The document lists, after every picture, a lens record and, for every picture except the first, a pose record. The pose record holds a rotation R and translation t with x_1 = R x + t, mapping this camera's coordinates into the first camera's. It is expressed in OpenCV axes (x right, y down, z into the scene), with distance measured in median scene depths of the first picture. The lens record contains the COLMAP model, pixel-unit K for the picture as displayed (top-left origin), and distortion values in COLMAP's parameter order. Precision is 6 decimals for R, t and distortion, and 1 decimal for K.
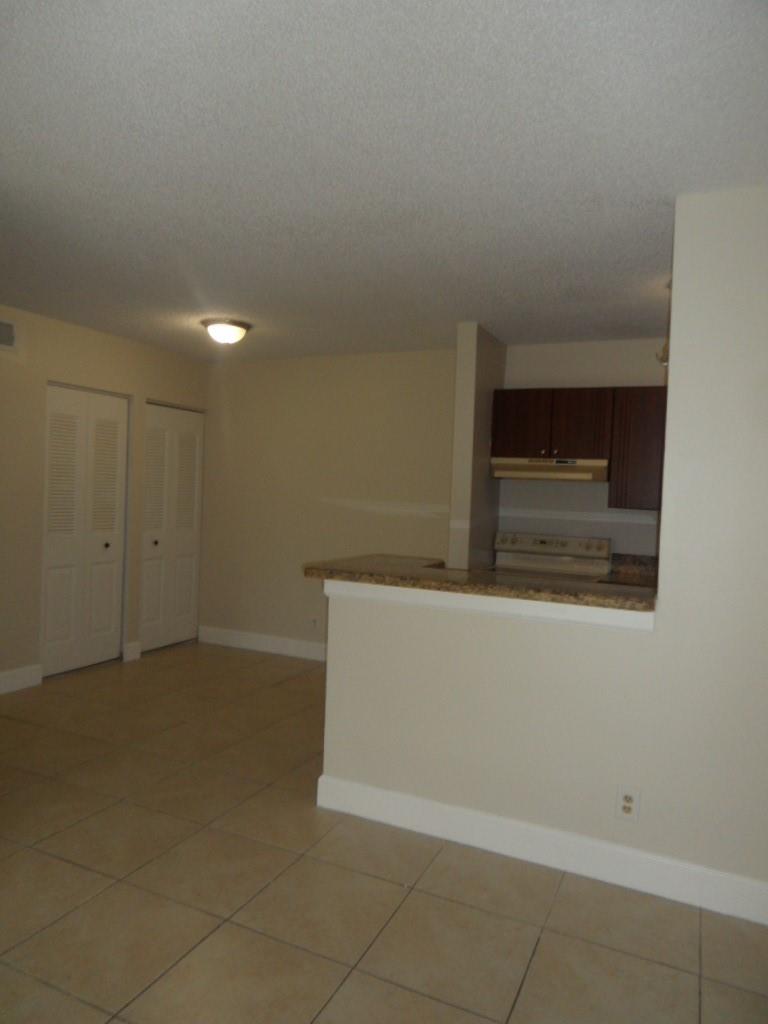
lens RADIAL K [[675.1, 0, 386.5], [0, 675.1, 522.2], [0, 0, 1]] dist [-0.041790, 0.012708]
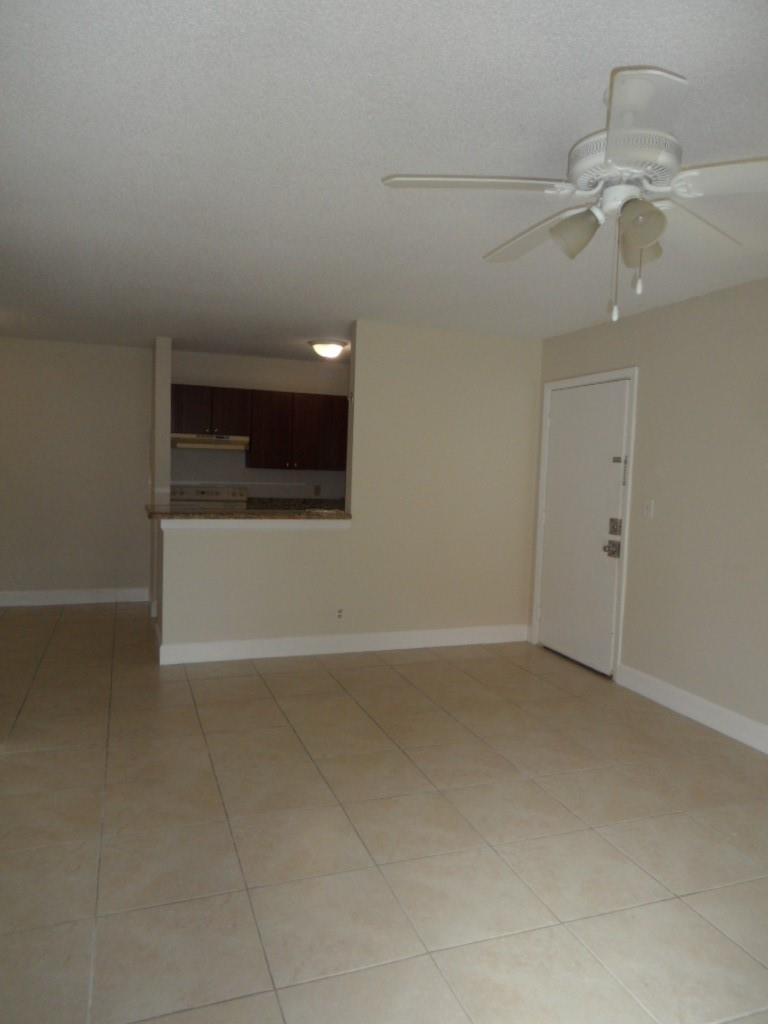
lens RADIAL K [[675.1, 0, 383.8], [0, 675.1, 513.4], [0, 0, 1]] dist [-0.041790, 0.012708]
pose [[0.707116, -0.064624, 0.704139, -0.535068], [0.023264, 0.997402, 0.068177, -0.015694], [-0.706715, -0.031828, 0.706782, -0.304996]]
